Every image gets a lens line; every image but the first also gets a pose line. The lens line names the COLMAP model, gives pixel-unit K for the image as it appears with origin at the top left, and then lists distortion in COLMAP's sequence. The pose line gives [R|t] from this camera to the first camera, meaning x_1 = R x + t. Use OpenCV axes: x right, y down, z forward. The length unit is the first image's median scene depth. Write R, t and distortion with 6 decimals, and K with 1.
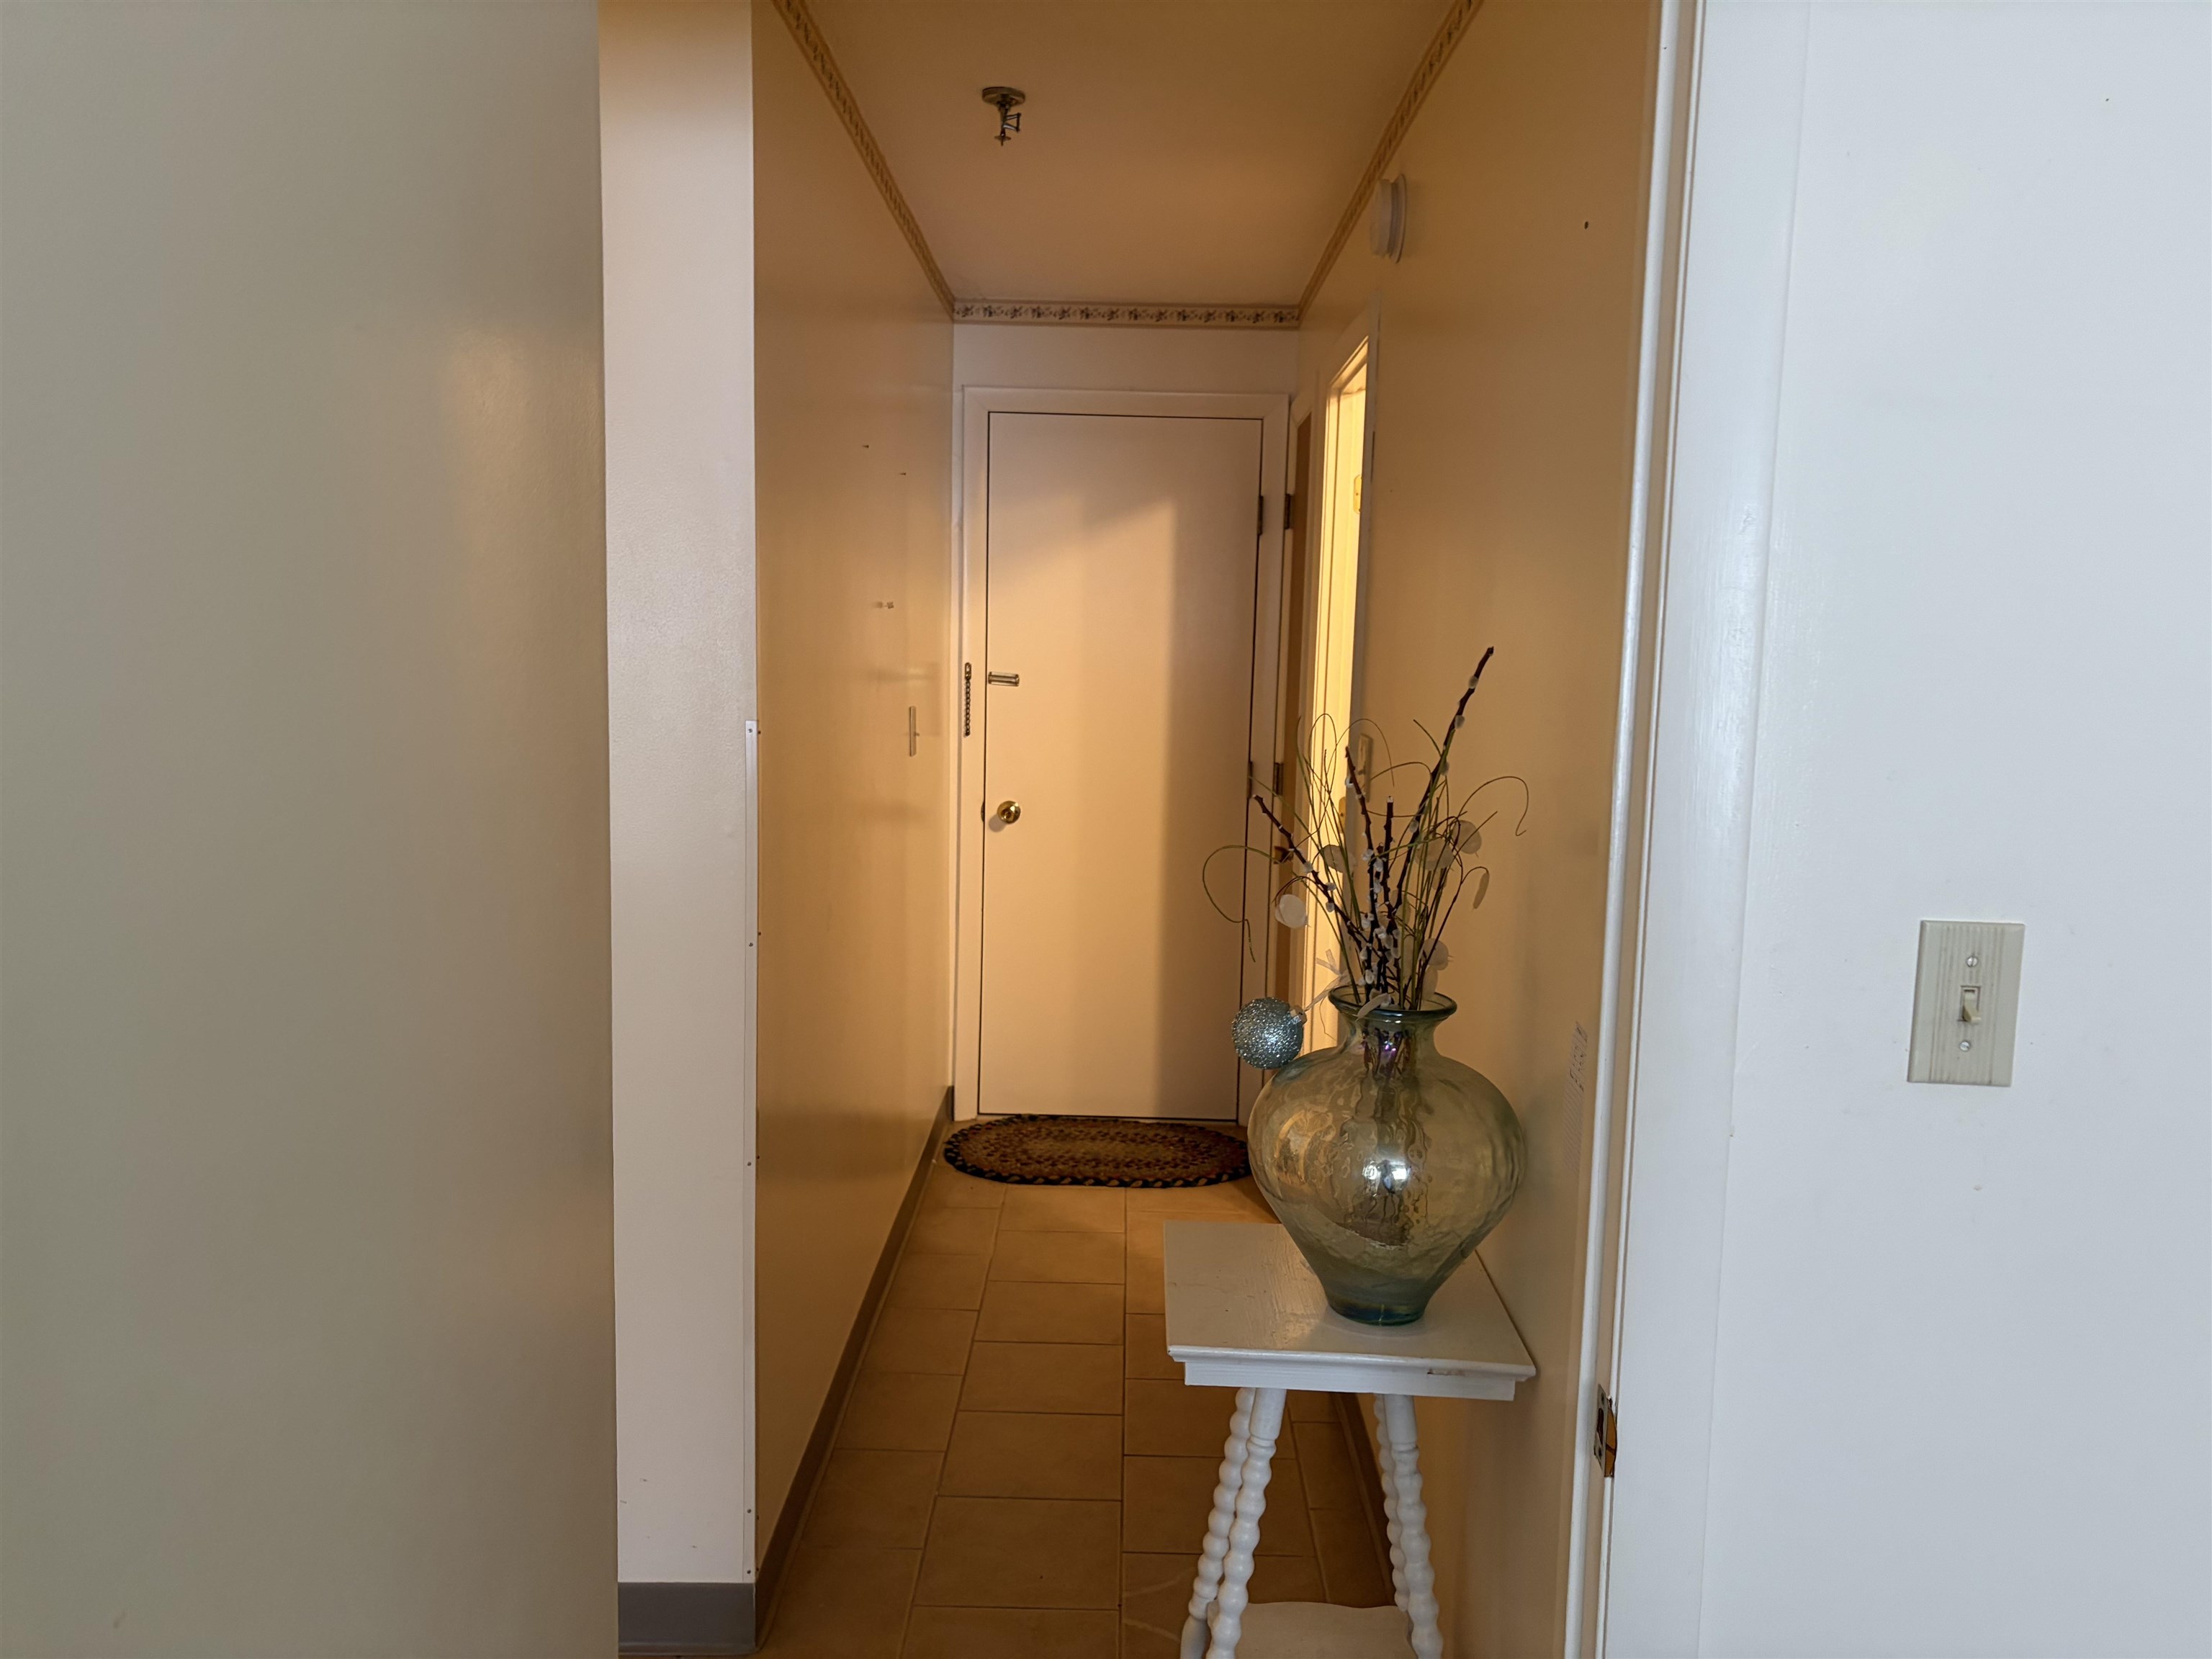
lens RADIAL K [[1665.3, 0, 1102.9], [0, 1665.3, 832.3], [0, 0, 1]] dist [0.041469, -0.058326]
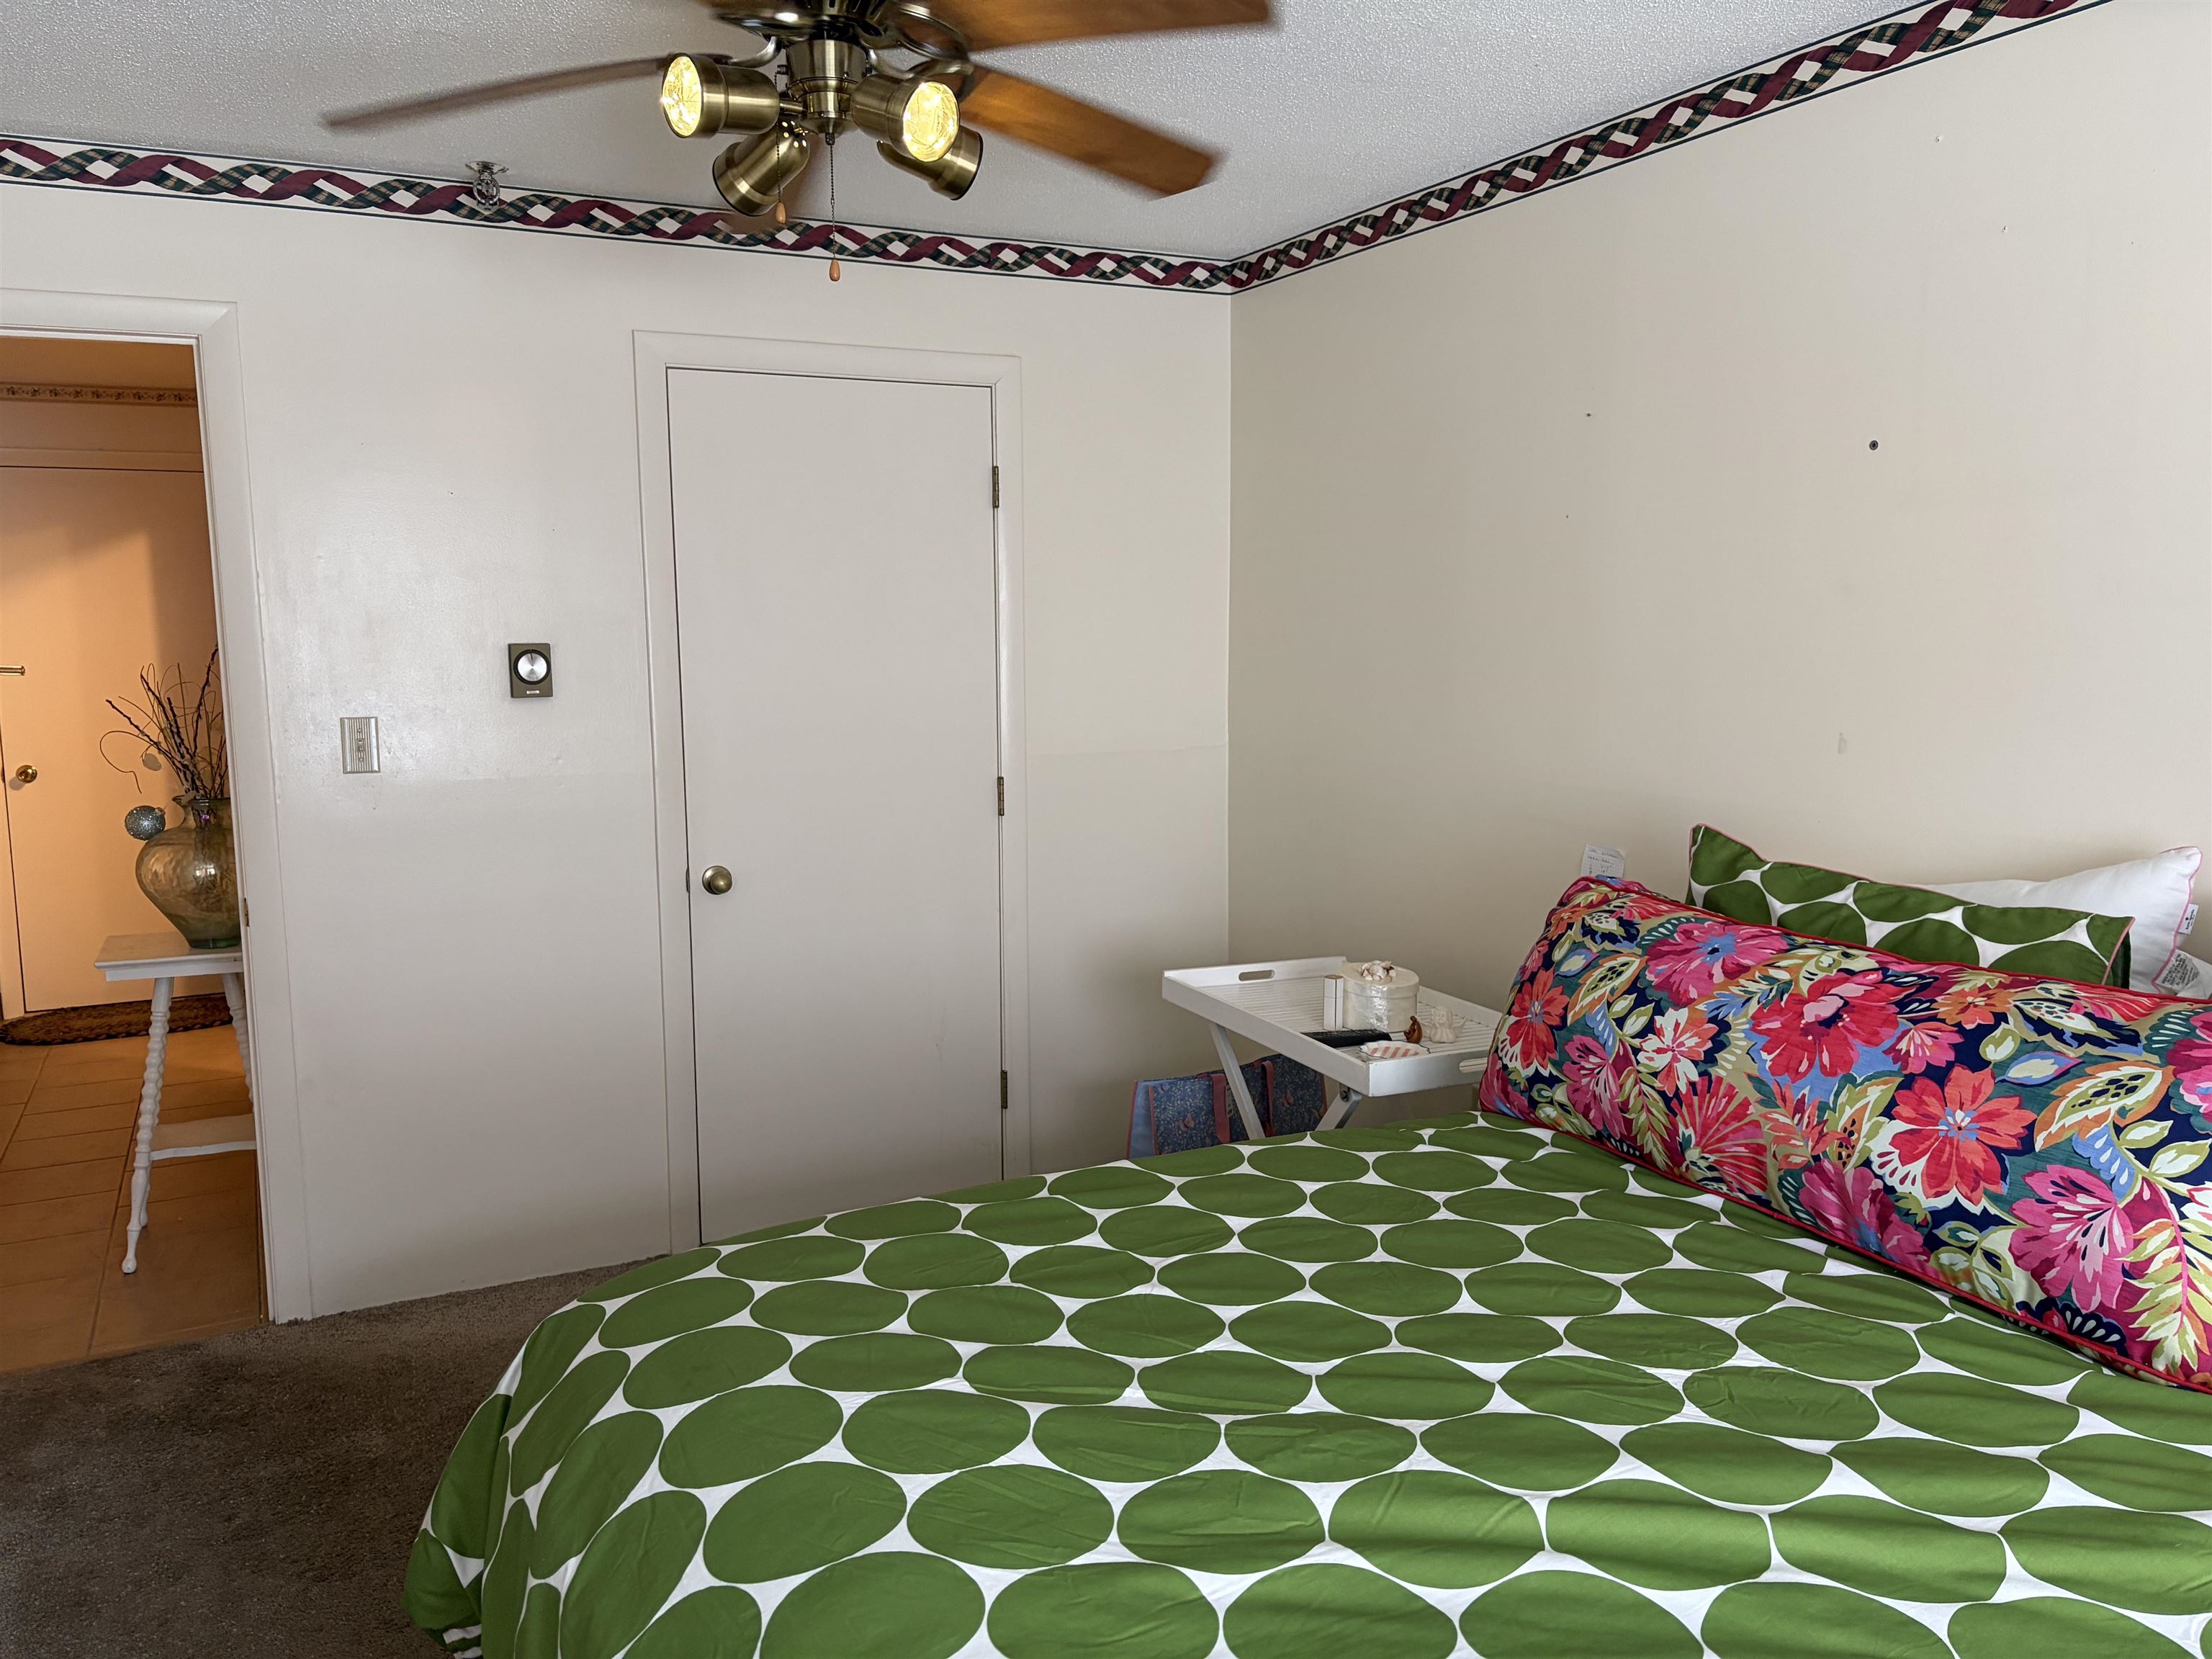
lens RADIAL K [[1665.3, 0, 1103.8], [0, 1665.3, 821.2], [0, 0, 1]] dist [0.041469, -0.058326]
pose [[0.878219, -0.090581, 0.469602, 0.067090], [0.088689, 0.995715, 0.026202, 0.069460], [-0.469963, 0.018637, 0.882490, -0.574887]]
